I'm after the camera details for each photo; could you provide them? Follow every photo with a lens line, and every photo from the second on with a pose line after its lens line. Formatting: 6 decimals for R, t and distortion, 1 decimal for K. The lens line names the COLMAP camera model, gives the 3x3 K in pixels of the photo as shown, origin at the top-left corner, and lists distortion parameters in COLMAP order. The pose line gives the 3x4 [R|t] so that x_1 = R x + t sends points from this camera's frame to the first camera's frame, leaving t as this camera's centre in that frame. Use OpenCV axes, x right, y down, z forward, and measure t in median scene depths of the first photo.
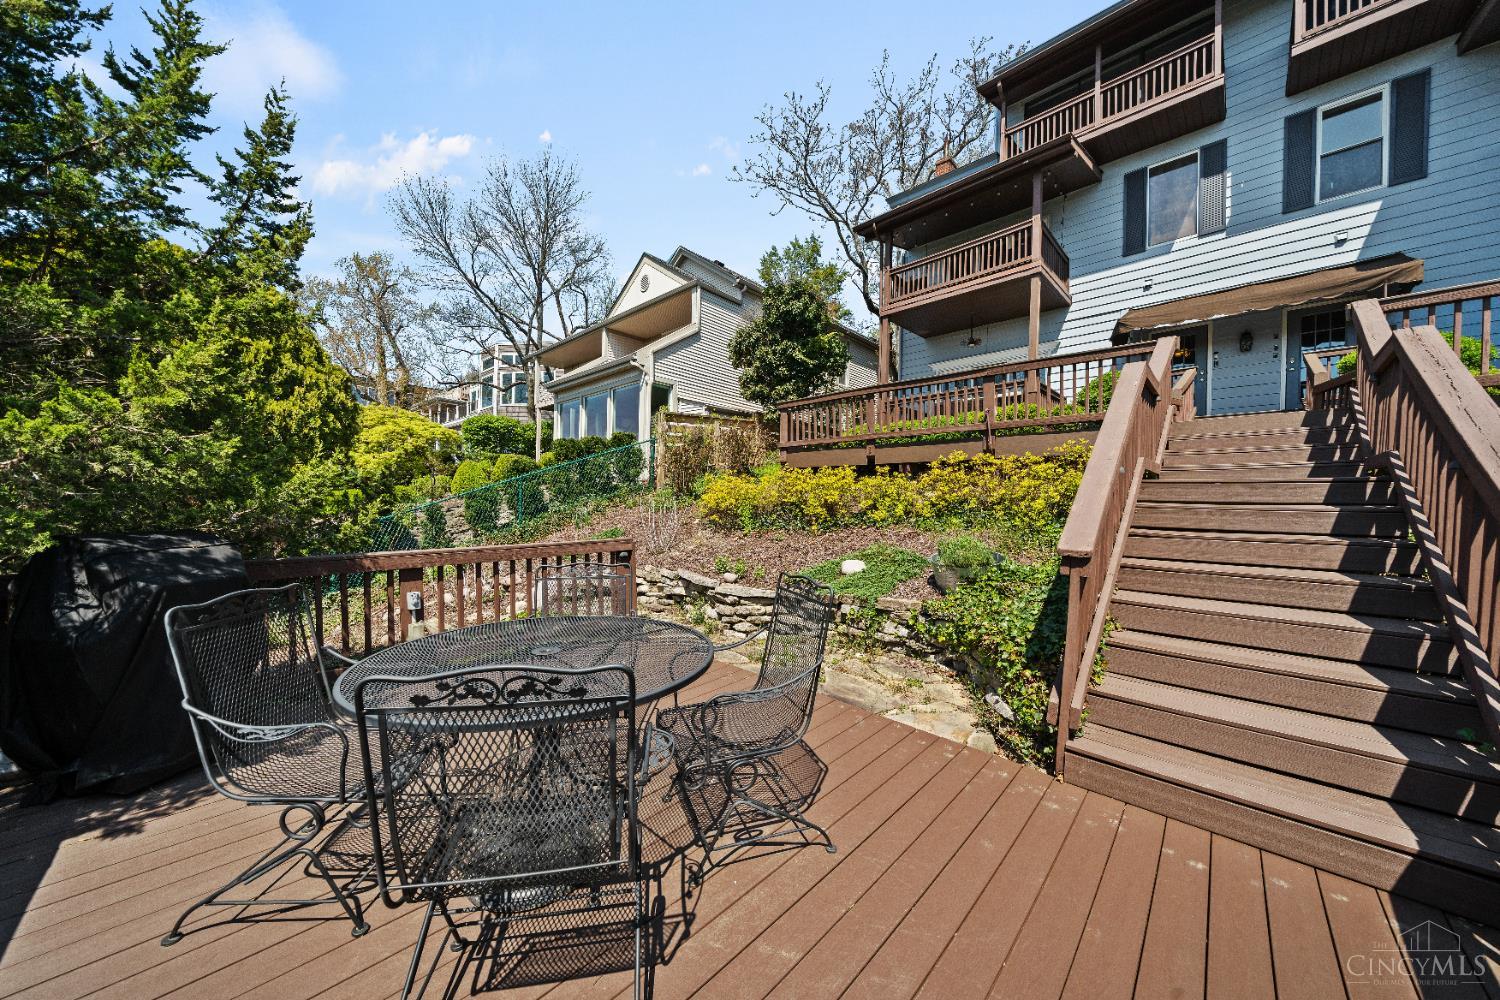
lens RADIAL K [[517.2, 0, 743.9], [0, 517.2, 517.2], [0, 0, 1]] dist [-0.005124, 0.000019]
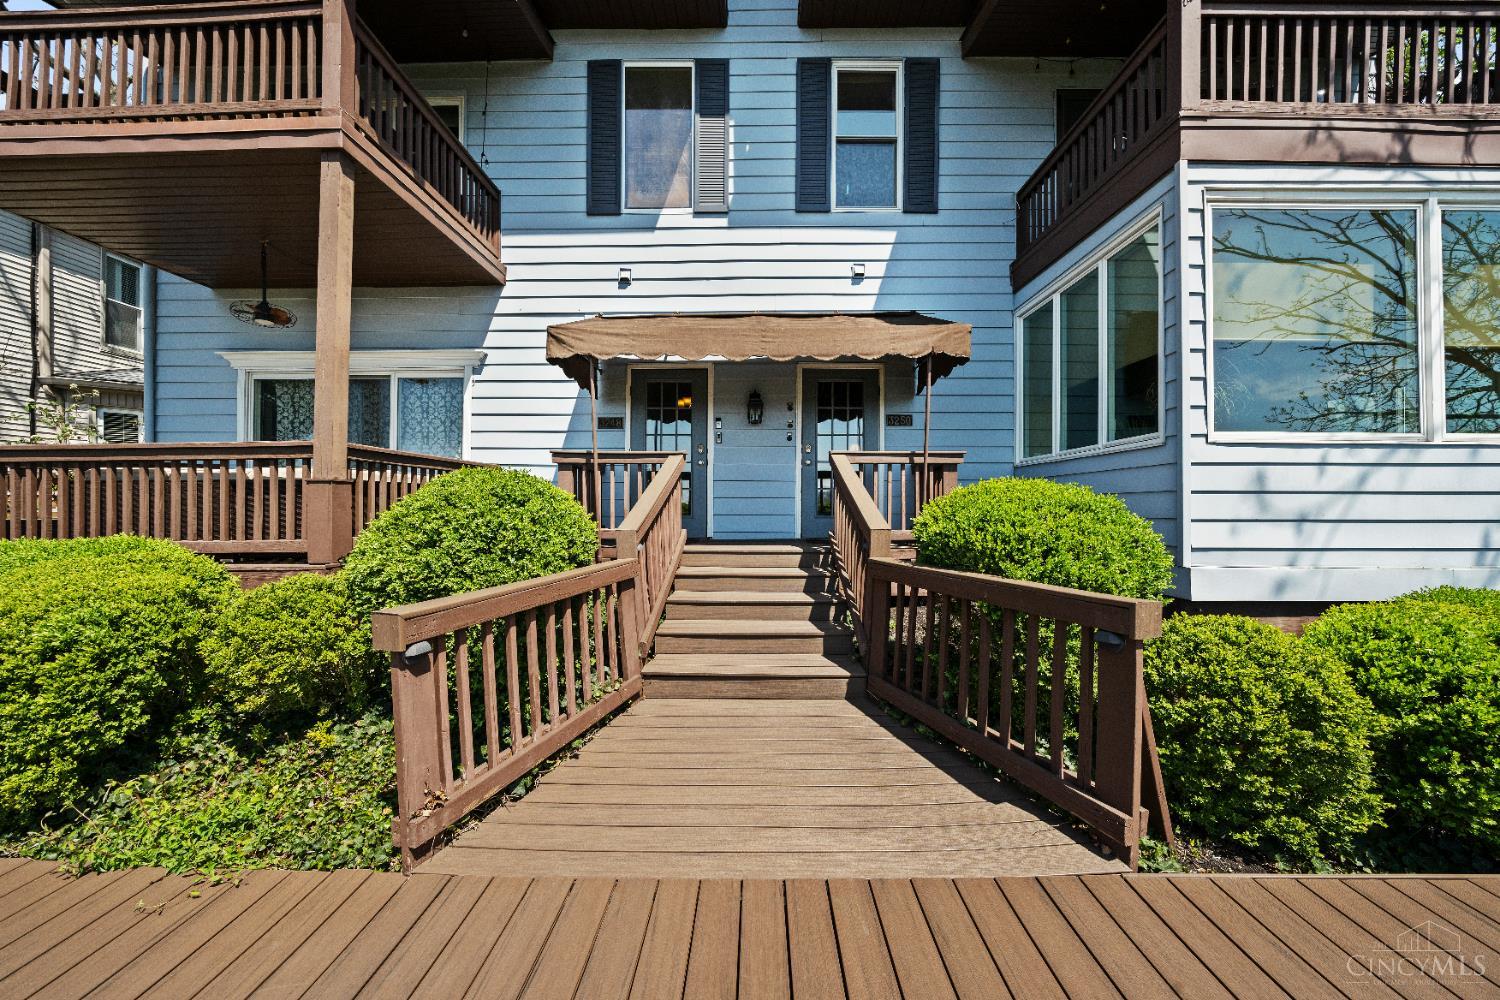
lens RADIAL K [[517.2, 0, 743.9], [0, 517.2, 517.2], [0, 0, 1]] dist [-0.005124, 0.000019]
pose [[0.748845, -0.018685, 0.662482, 0.547355], [0.014555, 0.999825, 0.011746, -0.214676], [-0.662585, 0.000847, 0.748986, 0.539745]]
